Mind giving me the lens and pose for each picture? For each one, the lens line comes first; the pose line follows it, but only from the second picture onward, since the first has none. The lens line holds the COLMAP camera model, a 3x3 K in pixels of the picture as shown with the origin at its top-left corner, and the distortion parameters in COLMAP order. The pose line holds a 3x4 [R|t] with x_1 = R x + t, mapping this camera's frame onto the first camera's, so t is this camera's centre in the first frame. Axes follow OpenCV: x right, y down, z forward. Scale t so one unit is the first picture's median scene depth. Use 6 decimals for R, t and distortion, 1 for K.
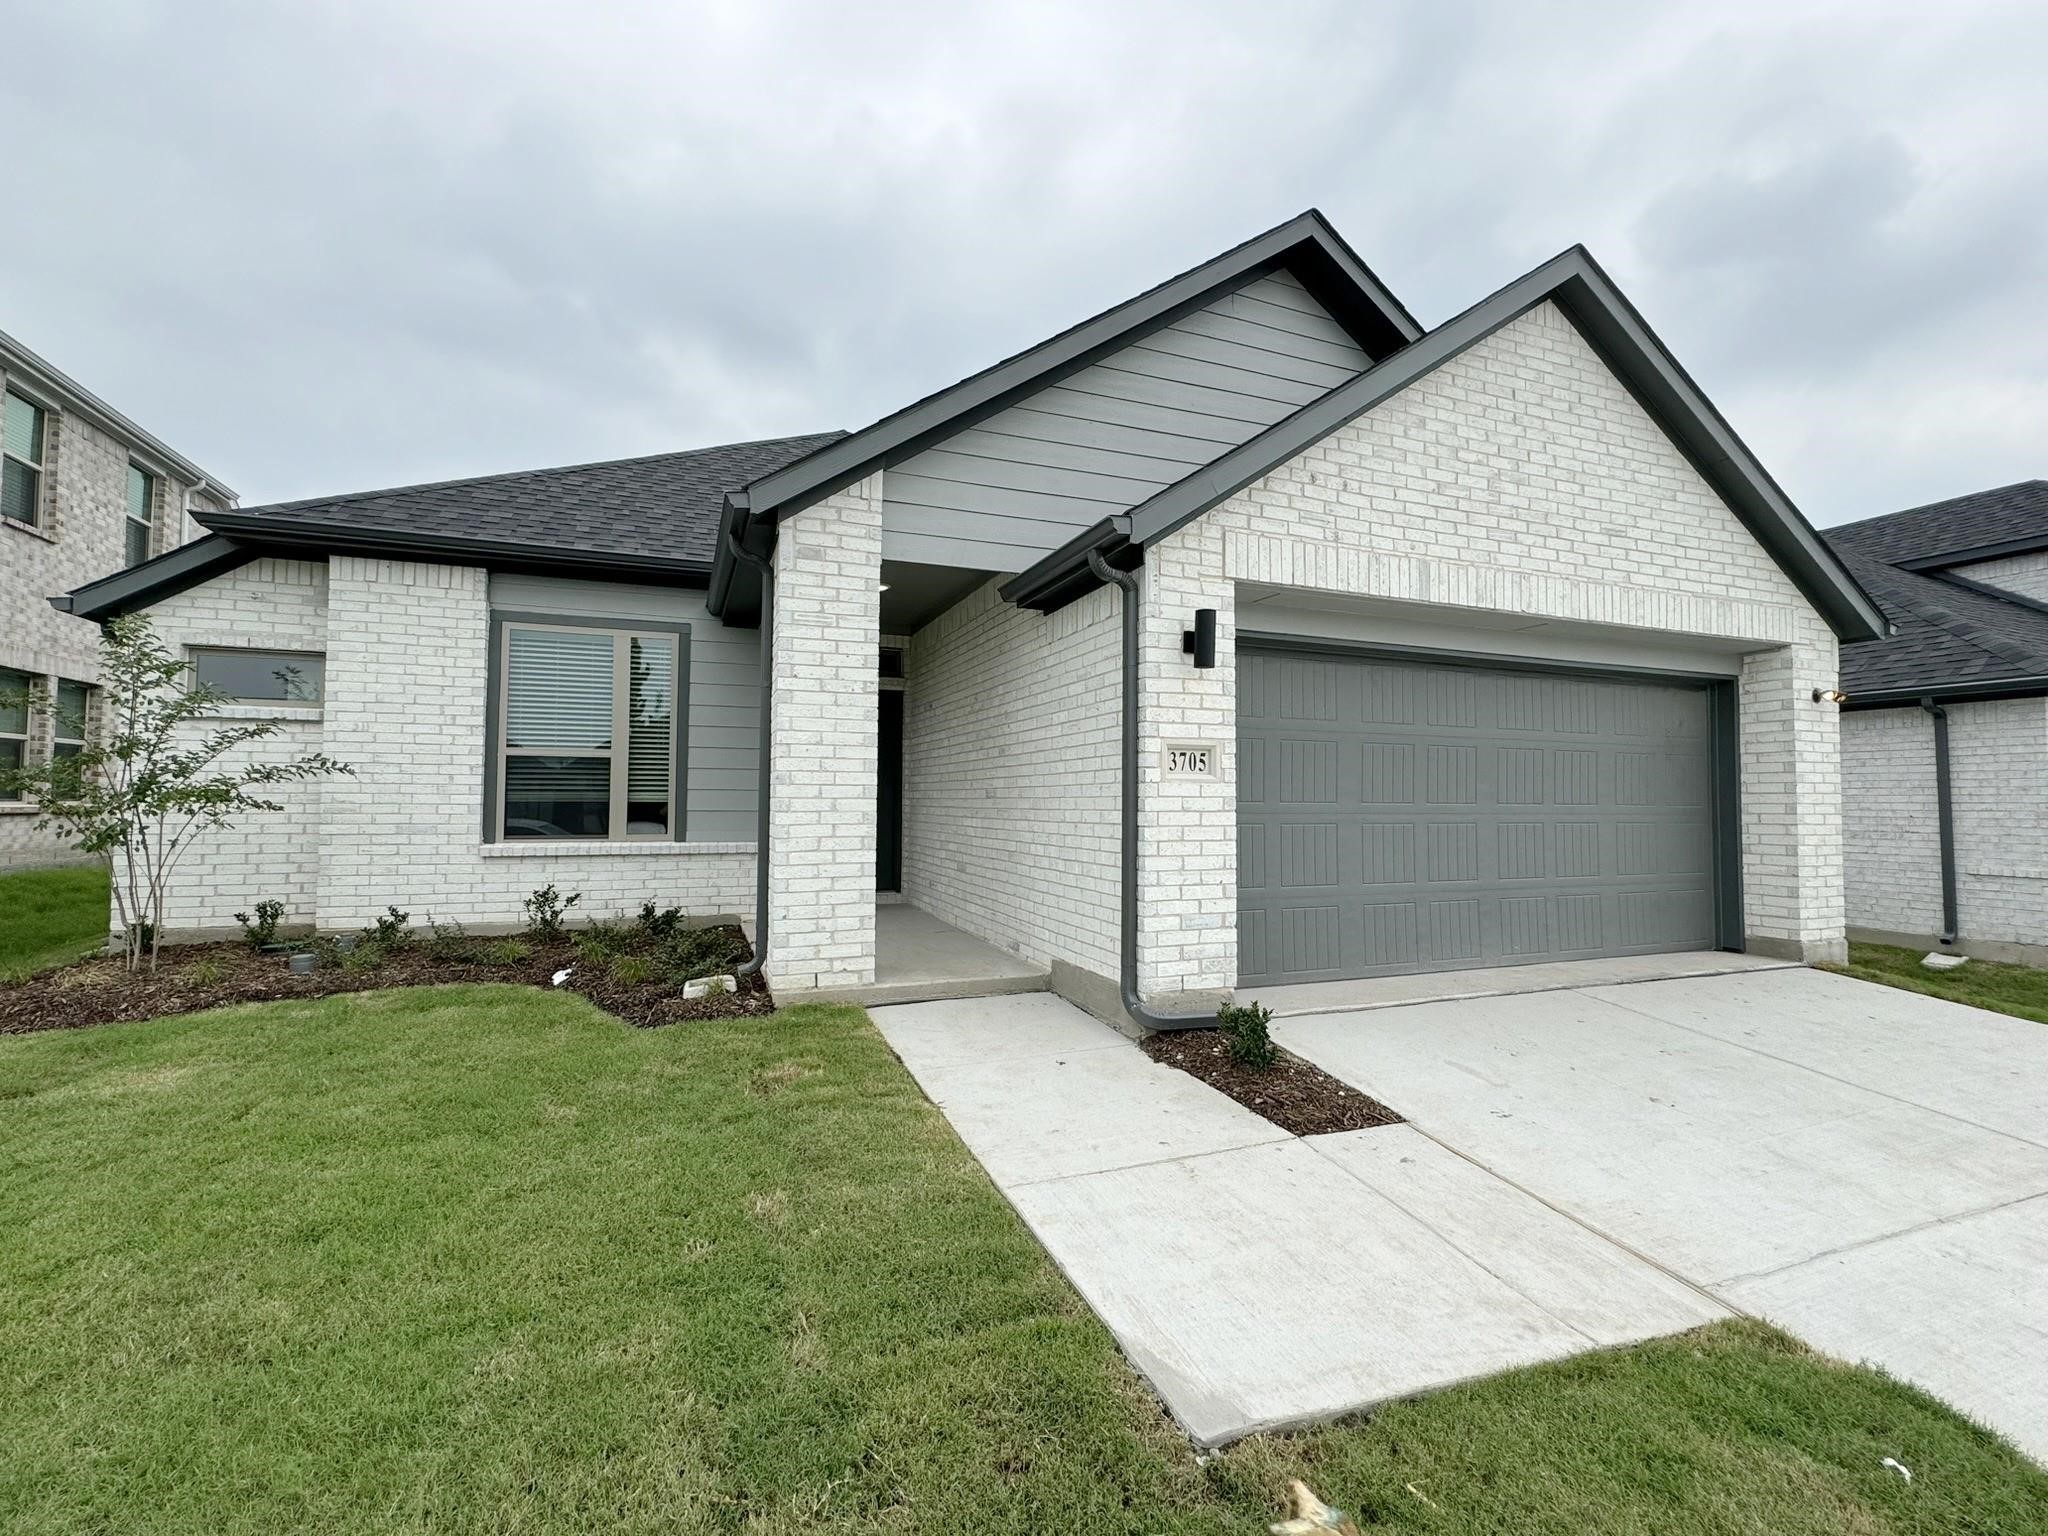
lens RADIAL K [[891.1, 0, 1024.1], [0, 891.1, 761.3], [0, 0, 1]] dist [-0.003052, 0.000059]
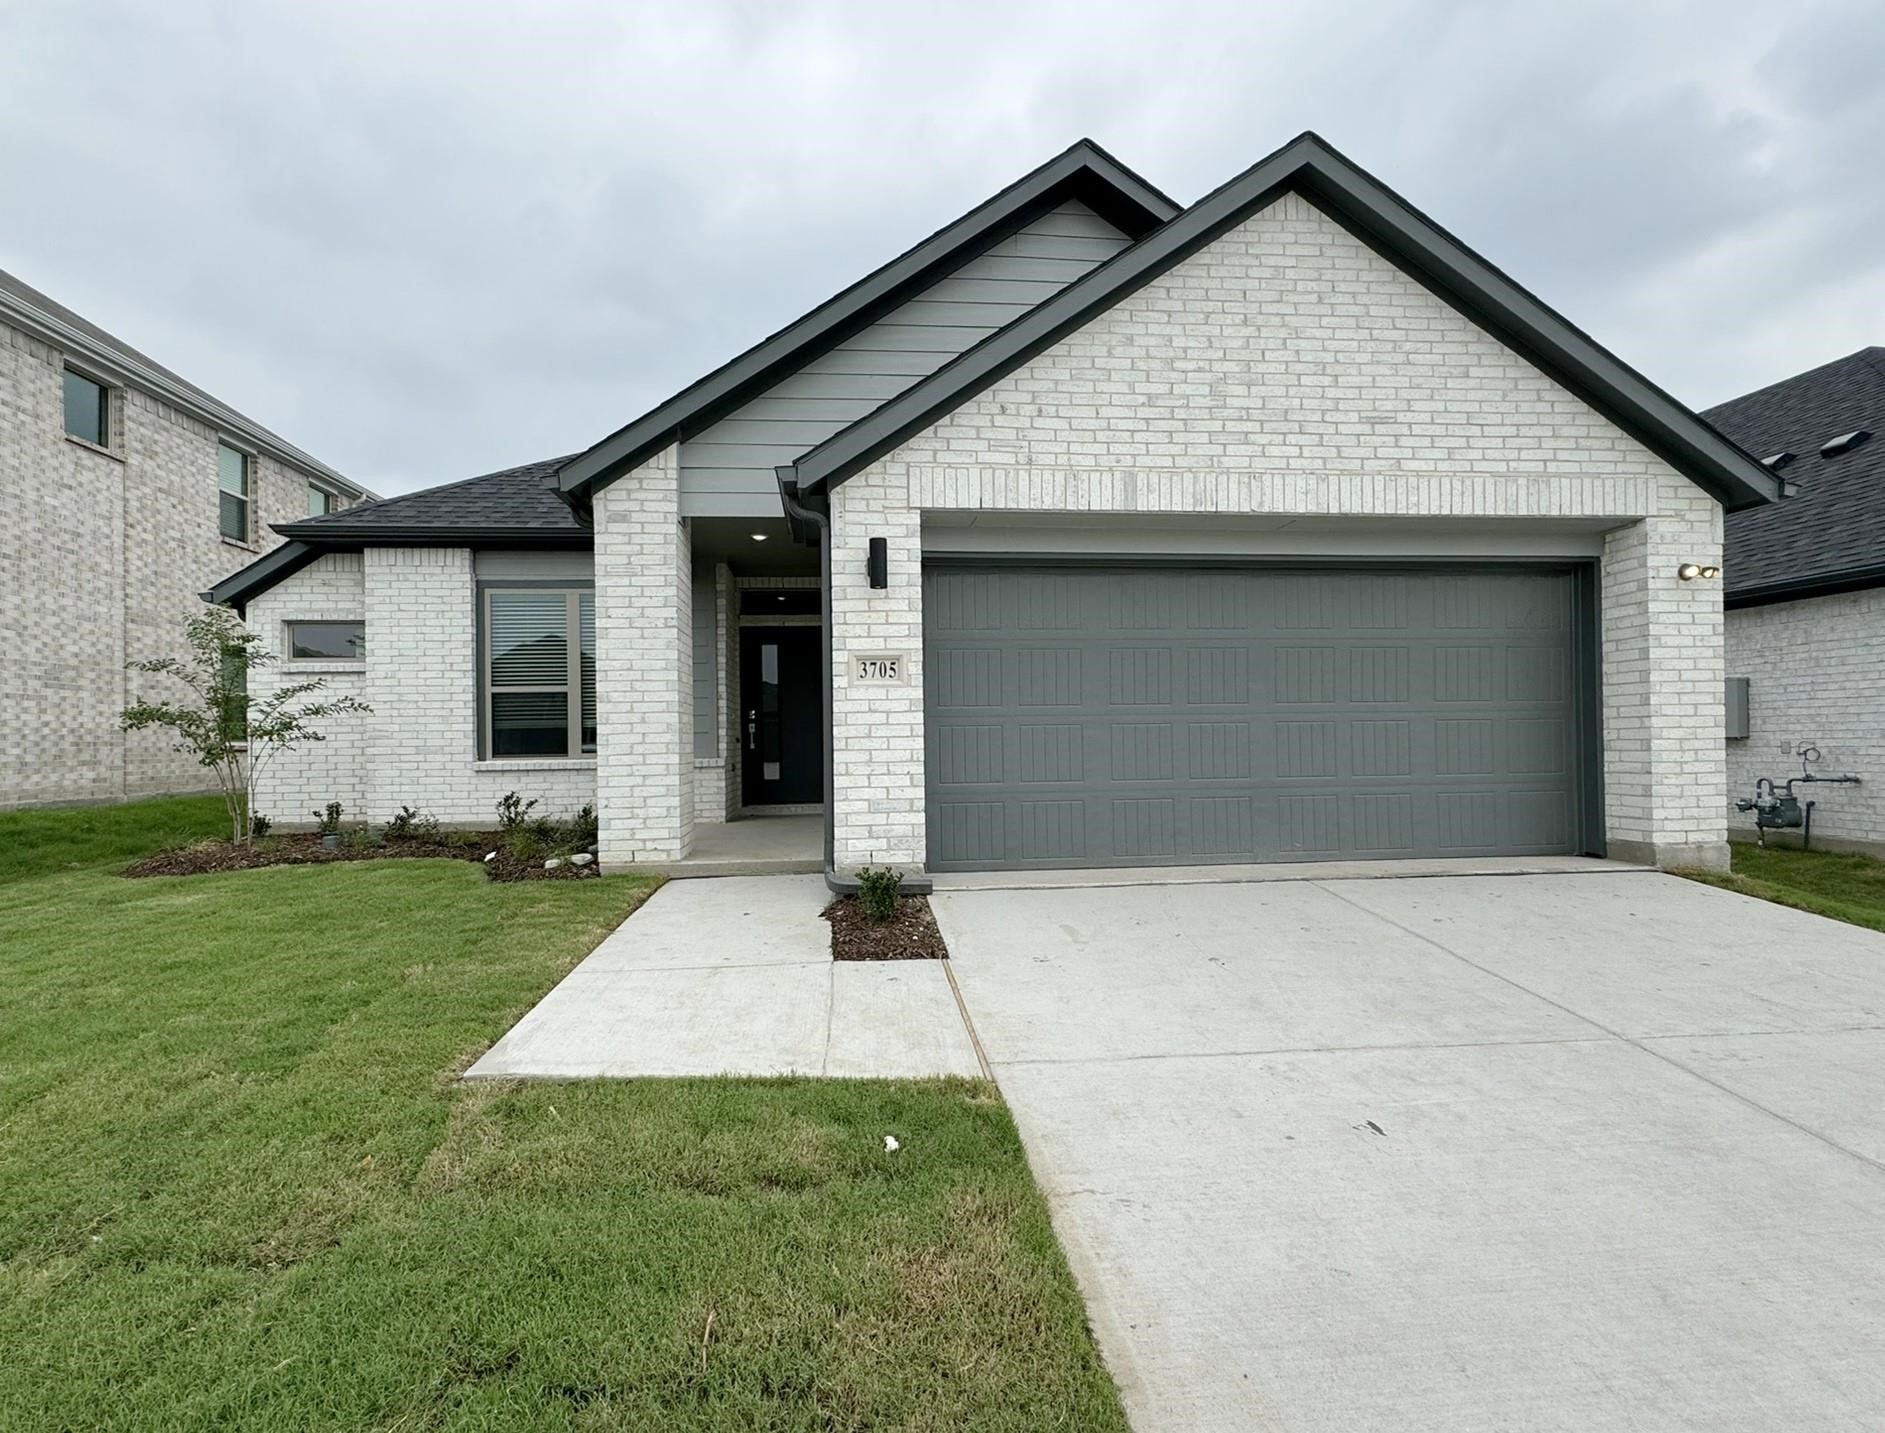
lens RADIAL K [[905.7, 0, 939.9], [0, 905.7, 732.6], [0, 0, 1]] dist [-0.004484, -0.000227]
pose [[0.961483, -0.024219, -0.273795, 0.492207], [0.033463, 0.999015, 0.029145, 0.042639], [0.272819, -0.037184, 0.961346, -0.101931]]
